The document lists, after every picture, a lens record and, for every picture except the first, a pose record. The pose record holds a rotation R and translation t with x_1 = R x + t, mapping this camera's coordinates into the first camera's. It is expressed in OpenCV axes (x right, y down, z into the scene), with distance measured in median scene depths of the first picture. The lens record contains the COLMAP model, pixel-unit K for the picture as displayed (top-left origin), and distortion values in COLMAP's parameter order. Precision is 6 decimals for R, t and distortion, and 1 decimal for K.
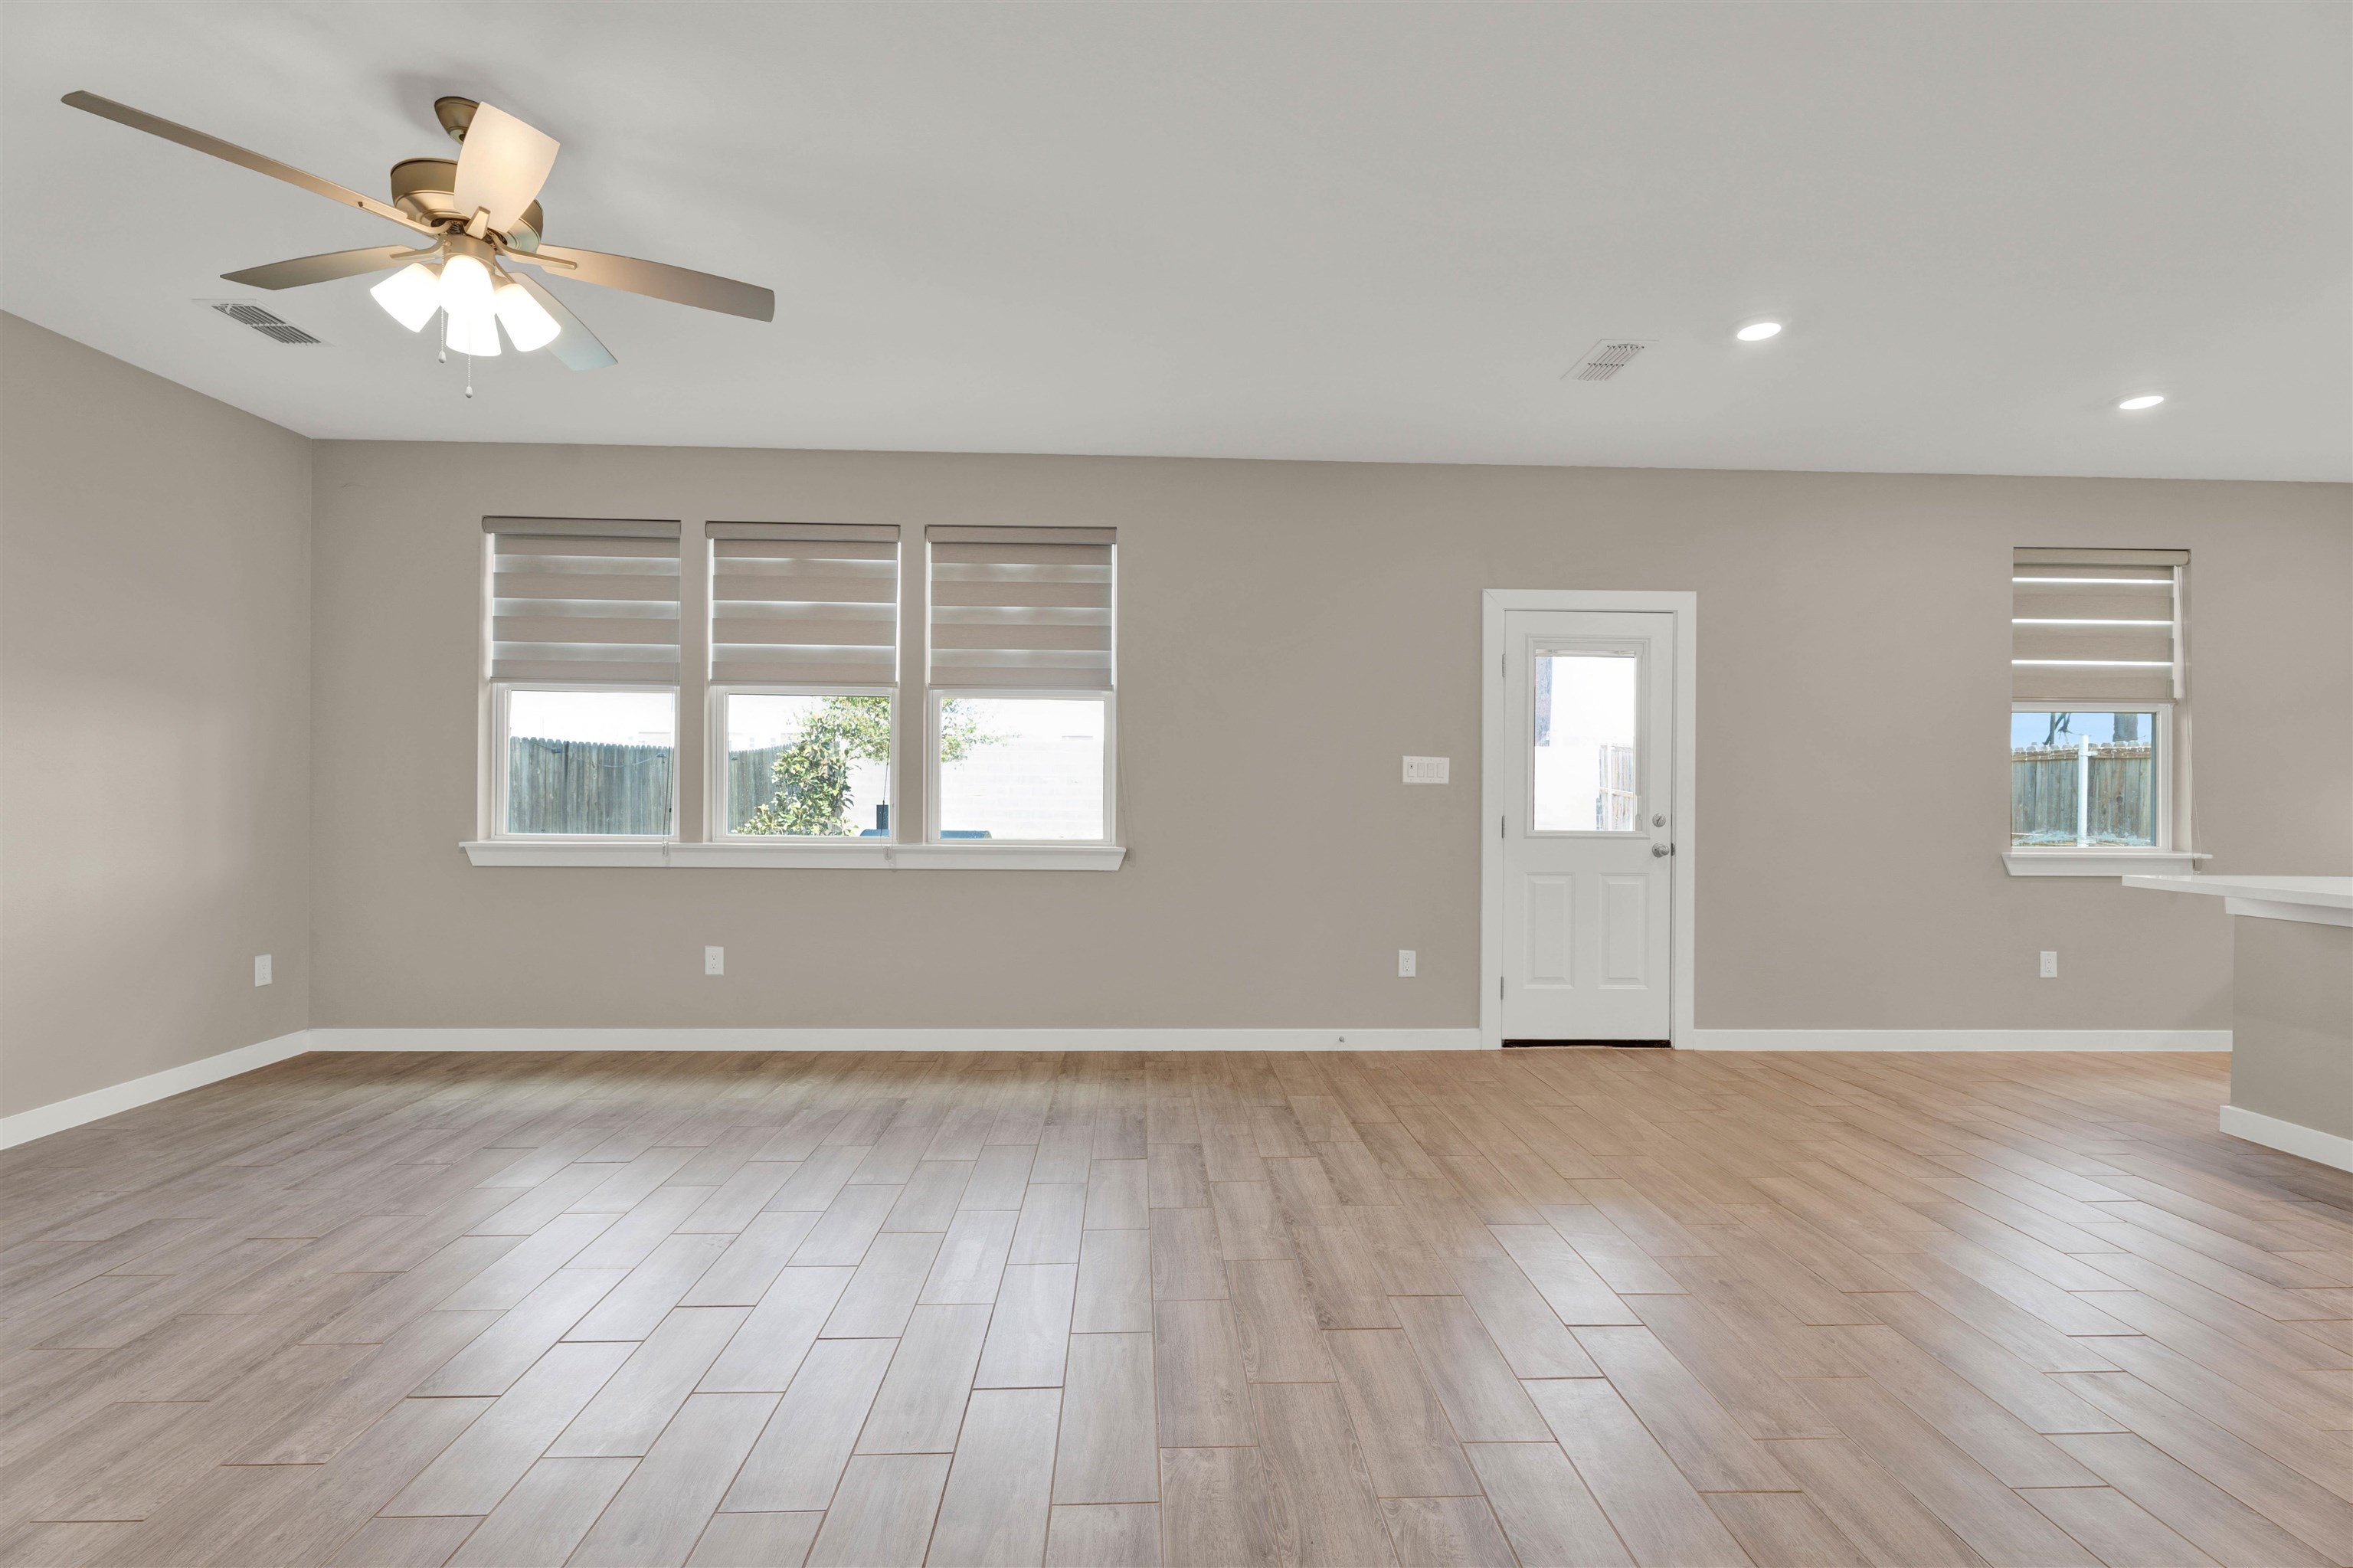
lens RADIAL K [[1056.4, 0, 1171.9], [0, 1056.4, 770.8], [0, 0, 1]] dist [0.003900, -0.000829]
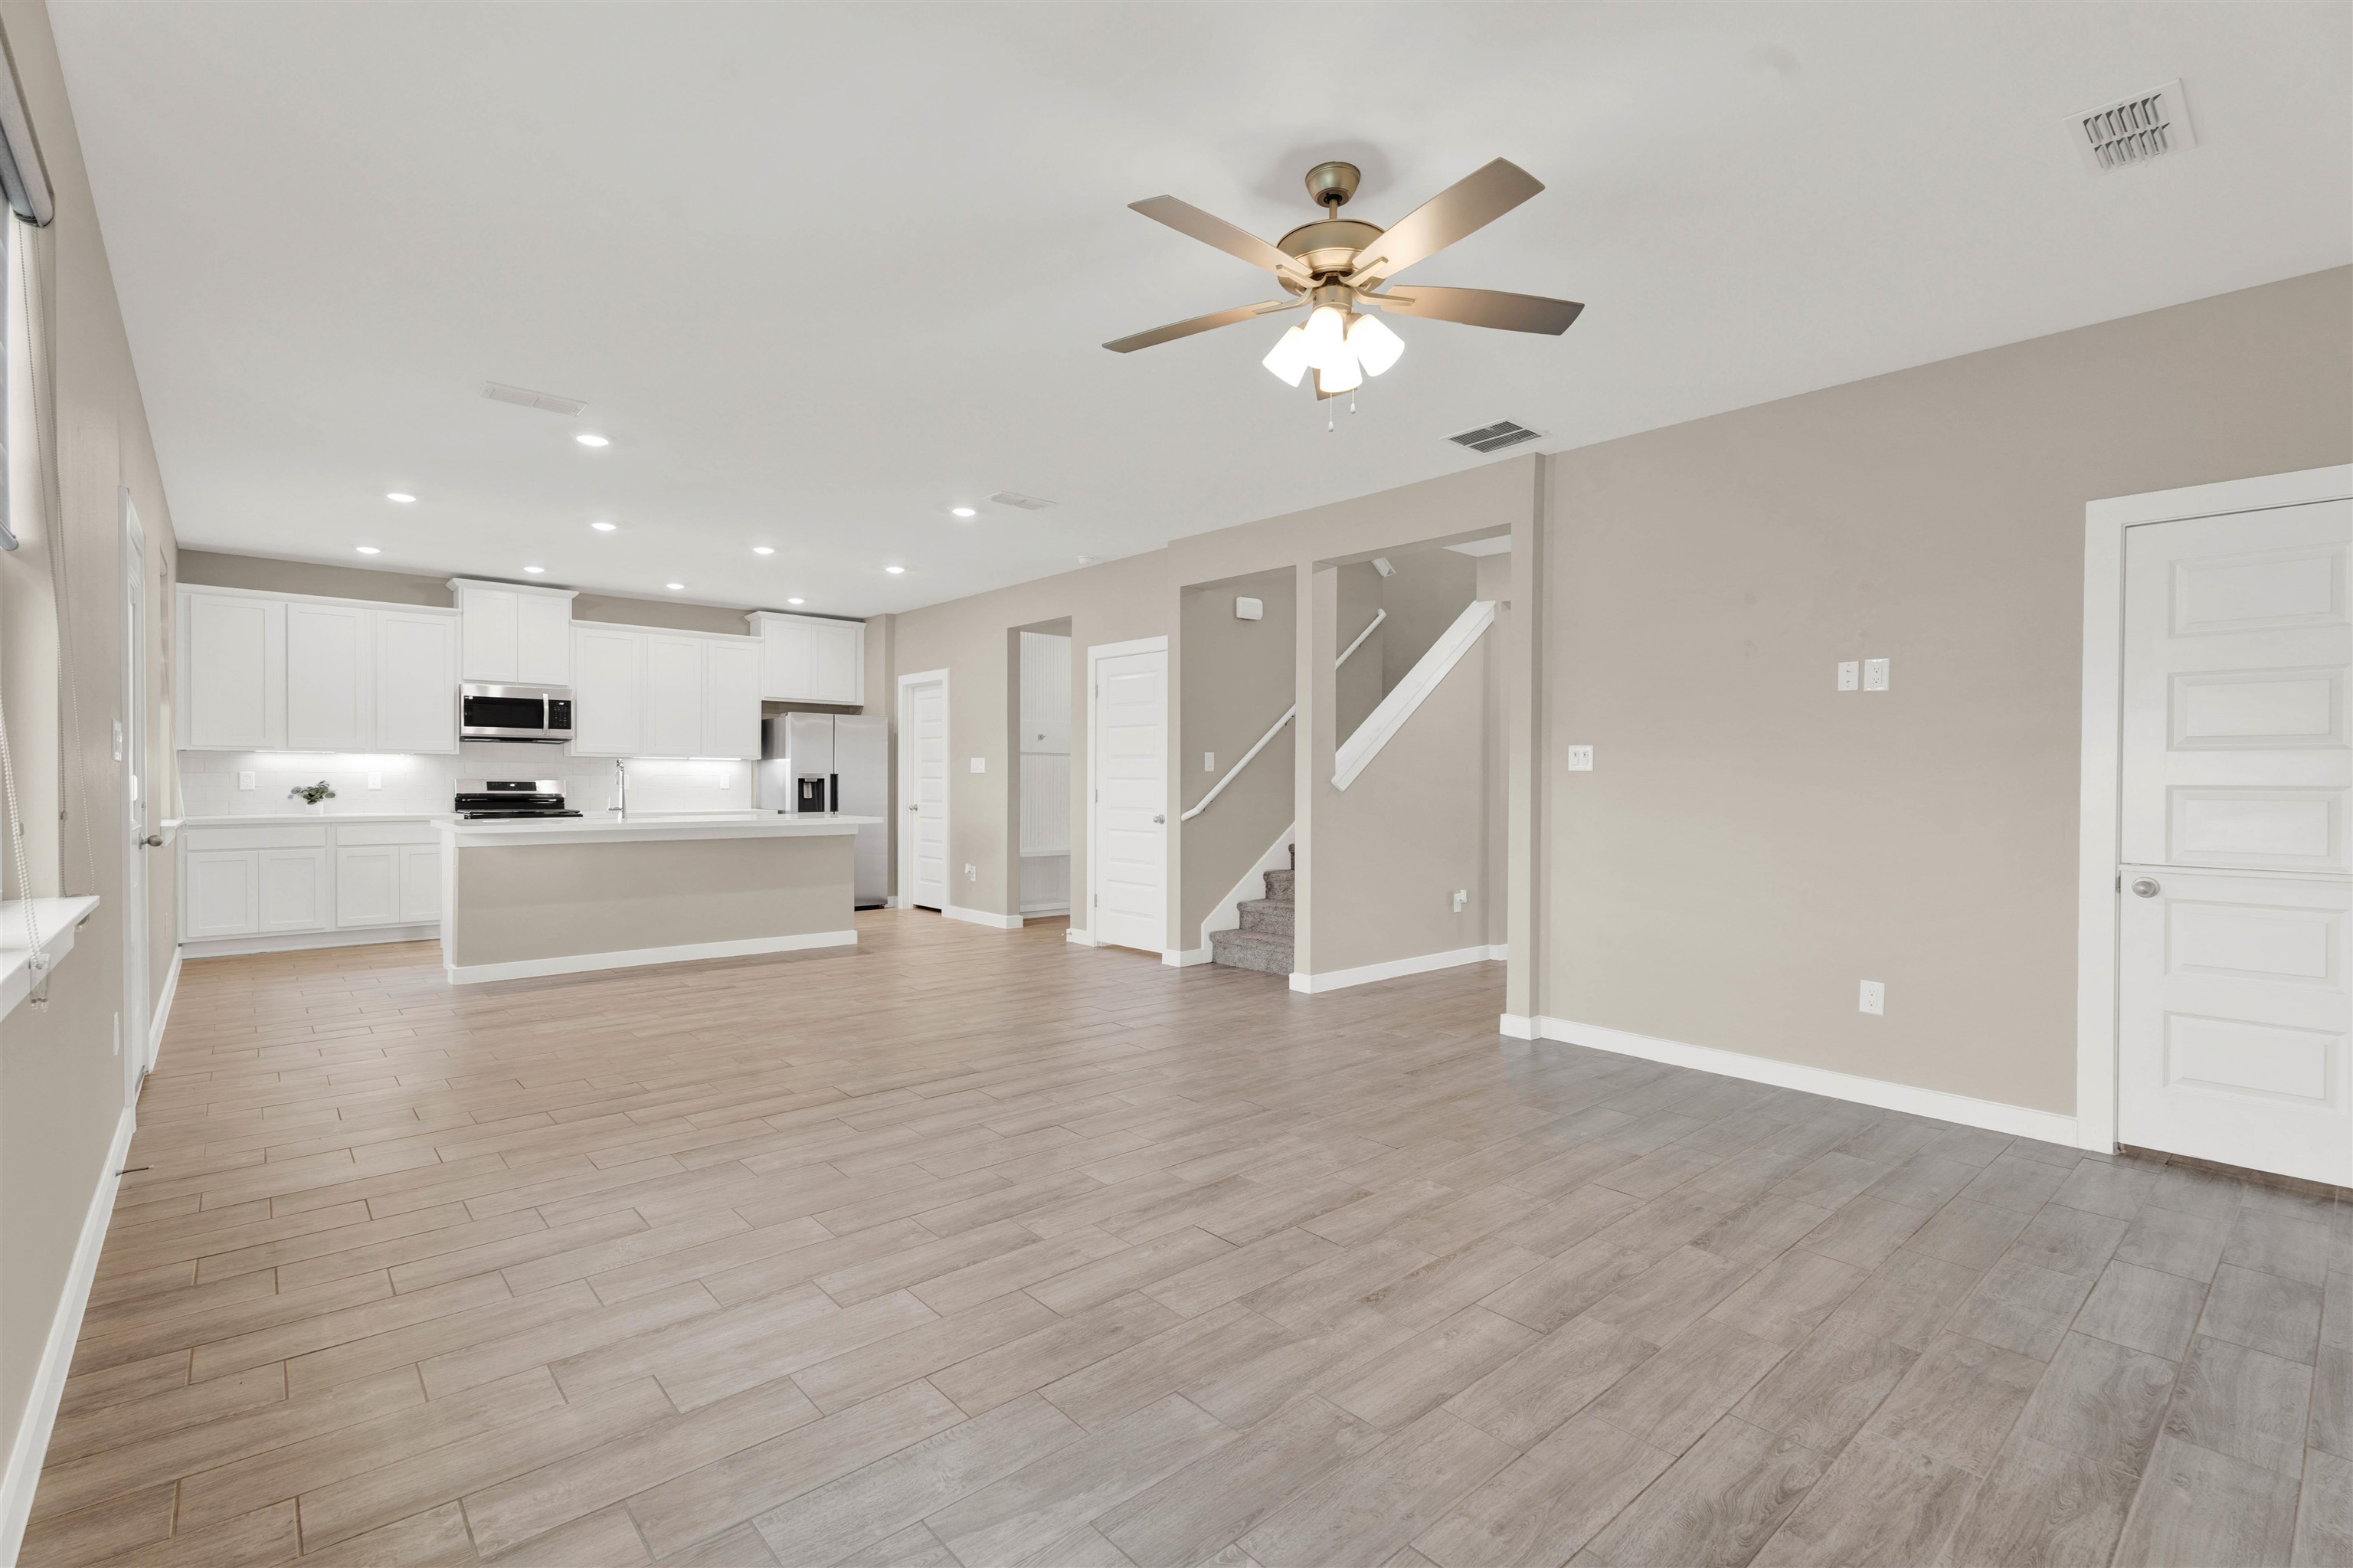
lens RADIAL K [[1056.4, 0, 1170.3], [0, 1056.4, 783.2], [0, 0, 1]] dist [0.003900, -0.000829]
pose [[-0.634502, -0.012346, 0.772823, -1.208043], [-0.024359, 0.999695, -0.004029, 0.020278], [-0.772538, -0.021382, -0.634609, 1.563739]]
